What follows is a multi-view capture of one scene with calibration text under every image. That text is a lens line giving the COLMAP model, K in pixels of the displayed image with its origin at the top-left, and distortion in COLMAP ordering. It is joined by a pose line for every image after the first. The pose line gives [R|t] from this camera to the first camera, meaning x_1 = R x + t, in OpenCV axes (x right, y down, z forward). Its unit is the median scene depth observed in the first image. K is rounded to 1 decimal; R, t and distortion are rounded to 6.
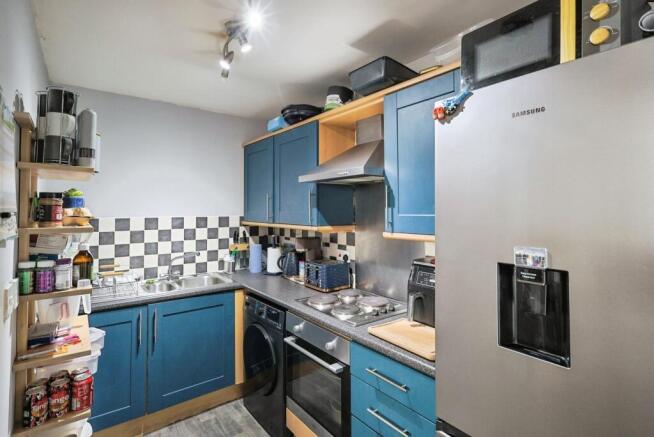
lens RADIAL K [[326.7, 0, 329.7], [0, 326.7, 206.0], [0, 0, 1]] dist [-0.001994, -0.000312]
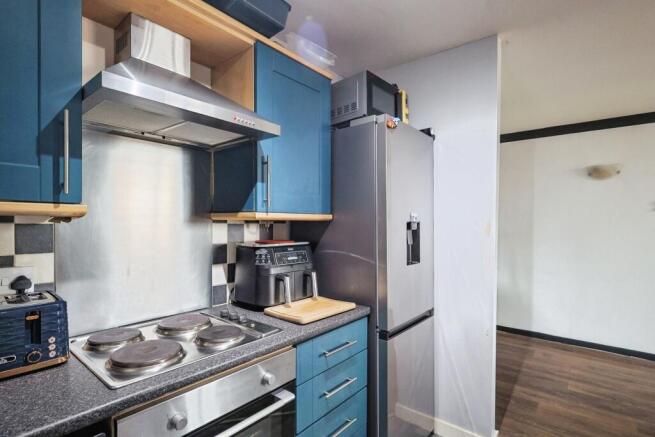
lens RADIAL K [[328.1, 0, 328.1], [0, 328.1, 228.2], [0, 0, 1]] dist [0.001087, 0.000011]
pose [[-0.222275, -0.017176, 0.974833, -0.800257], [-0.015581, 0.999780, 0.014063, 0.126931], [-0.974859, -0.012063, -0.222494, 1.221459]]
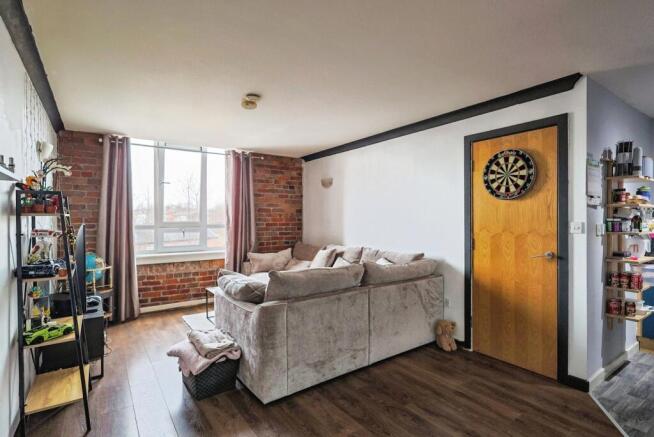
lens RADIAL K [[325.7, 0, 326.8], [0, 325.7, 215.6], [0, 0, 1]] dist [0.000219, -0.000056]
pose [[-0.058659, -0.005636, -0.998262, 1.257111], [0.016111, 0.999848, -0.006592, 0.104810], [0.998148, -0.016469, -0.058560, -0.745102]]
